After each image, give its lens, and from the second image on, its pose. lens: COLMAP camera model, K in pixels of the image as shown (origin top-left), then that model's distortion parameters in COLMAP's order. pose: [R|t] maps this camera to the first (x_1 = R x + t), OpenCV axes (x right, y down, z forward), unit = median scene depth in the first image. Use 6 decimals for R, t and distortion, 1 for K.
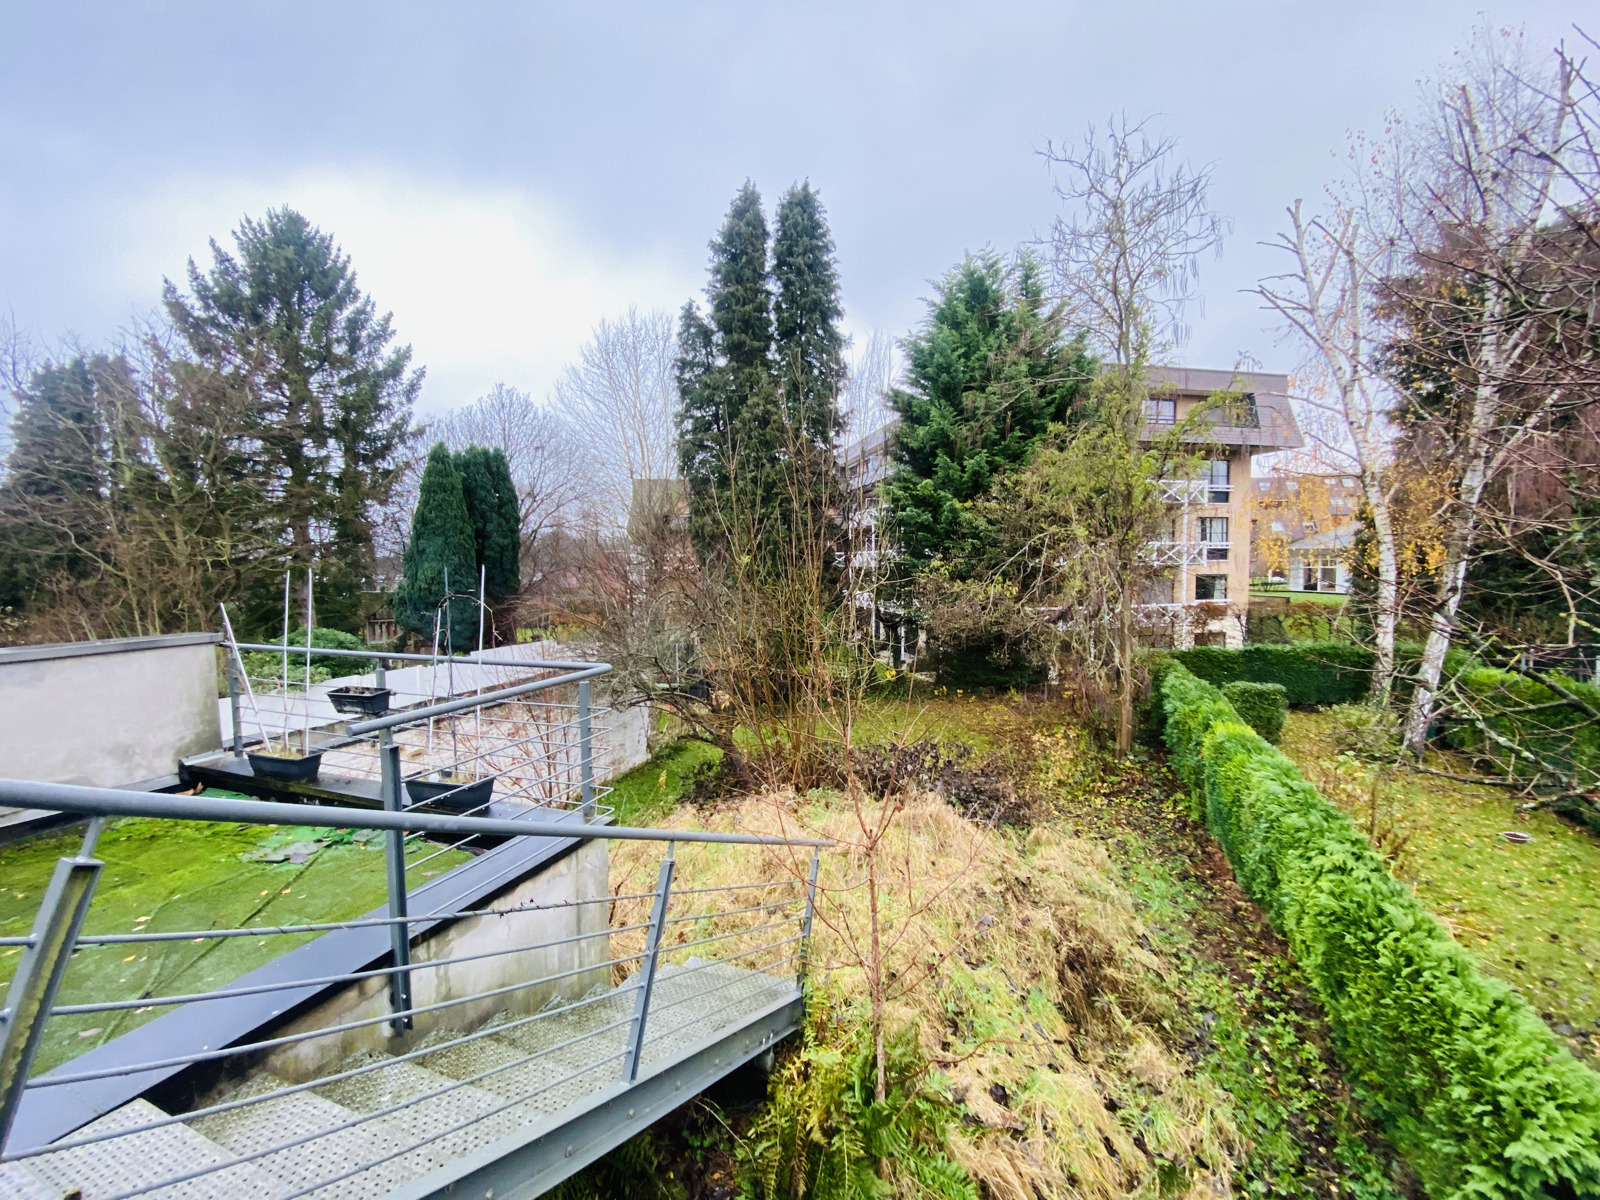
lens RADIAL K [[648.9, 0, 794.8], [0, 648.9, 593.9], [0, 0, 1]] dist [0.013822, -0.018377]
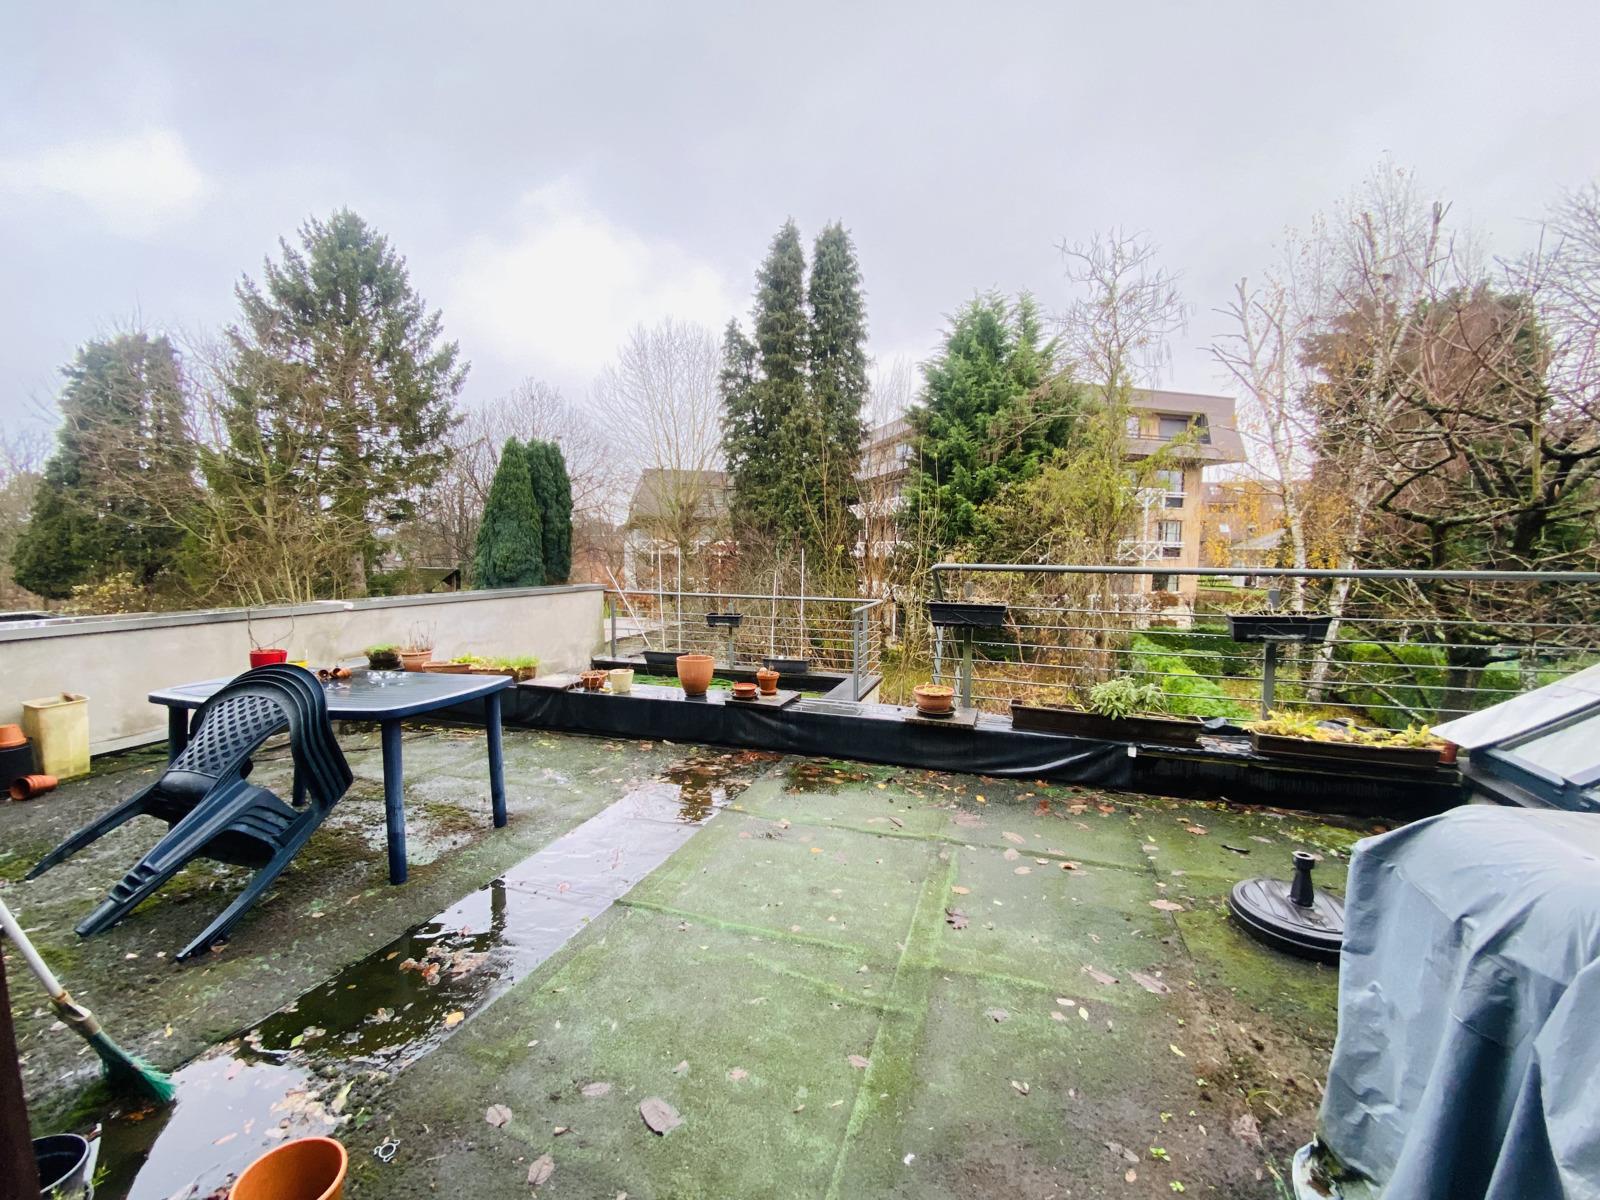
lens RADIAL K [[648.9, 0, 794.8], [0, 648.9, 593.9], [0, 0, 1]] dist [0.013822, -0.018377]
pose [[0.998213, 0.020531, 0.056112, -0.113562], [-0.021475, 0.999637, 0.016272, 0.011420], [-0.055757, -0.017448, 0.998292, -0.163710]]
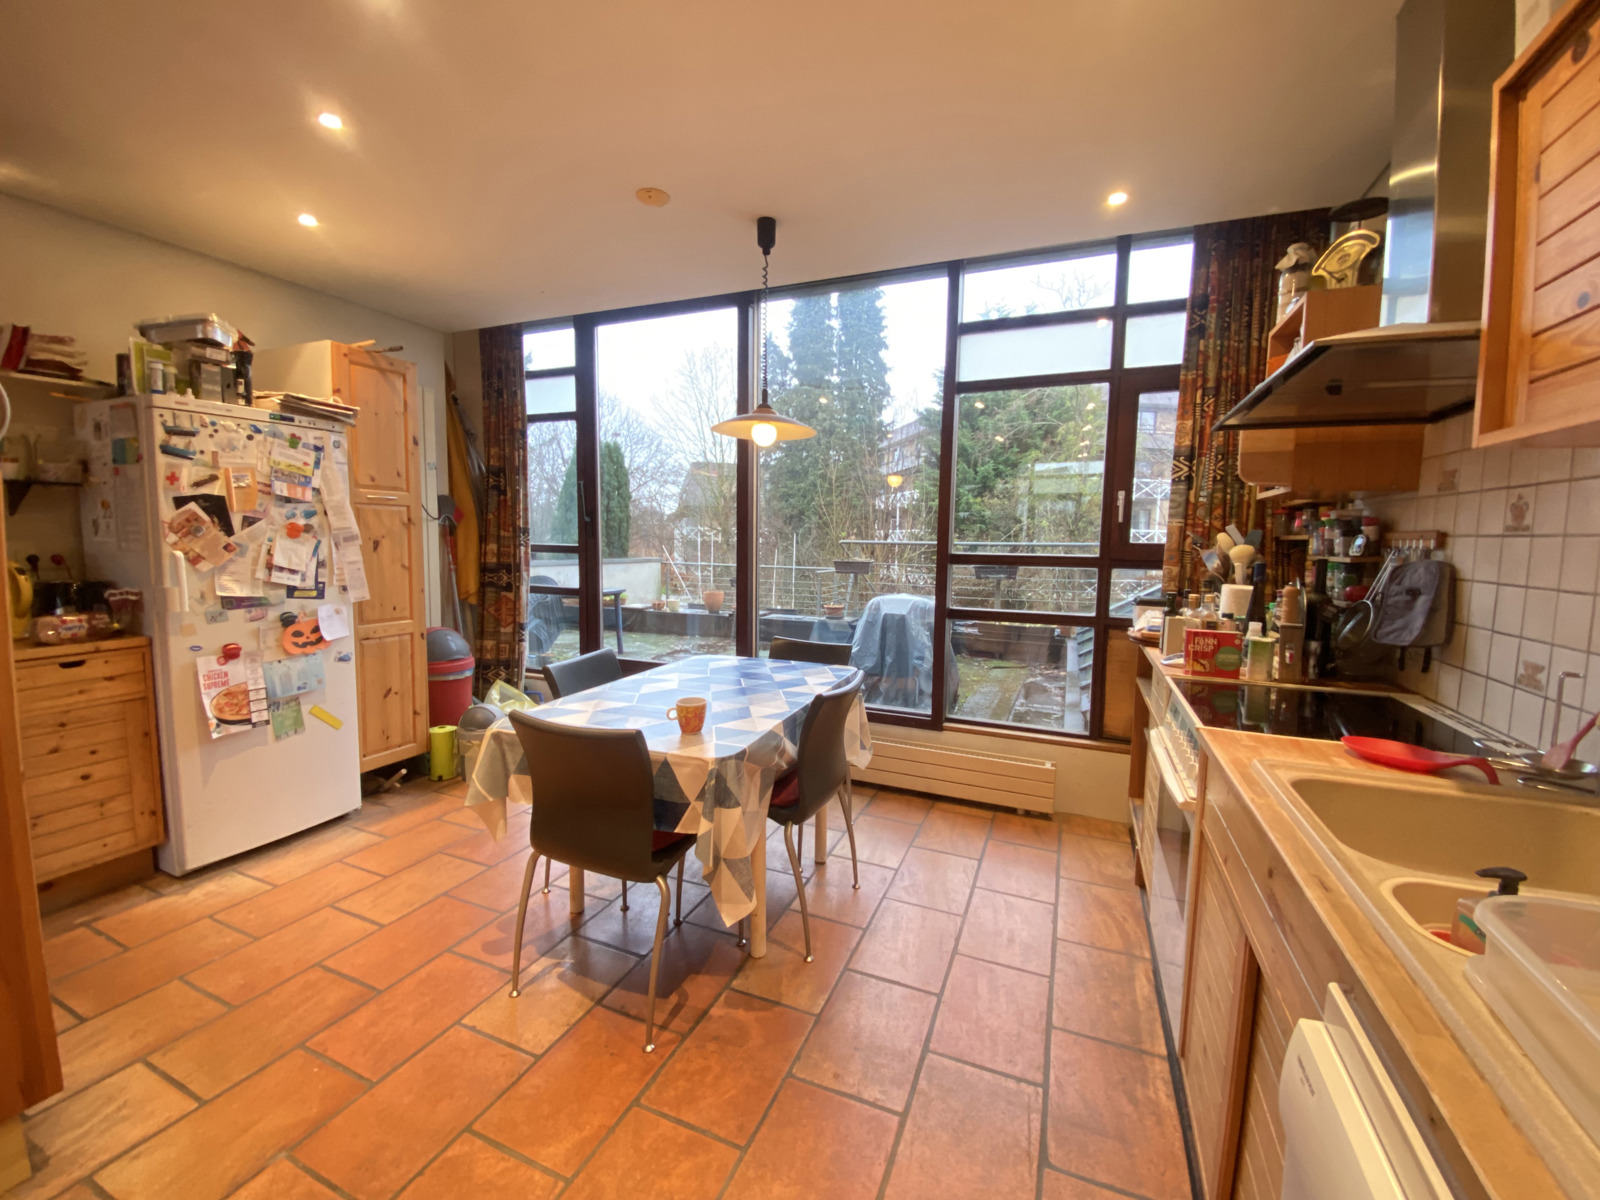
lens RADIAL K [[648.9, 0, 794.8], [0, 648.9, 593.9], [0, 0, 1]] dist [0.013822, -0.018377]
pose [[0.999404, 0.030936, -0.015289, -0.080856], [-0.030363, 0.998878, 0.036342, 0.021840], [0.016396, -0.035856, 0.999222, -0.328540]]
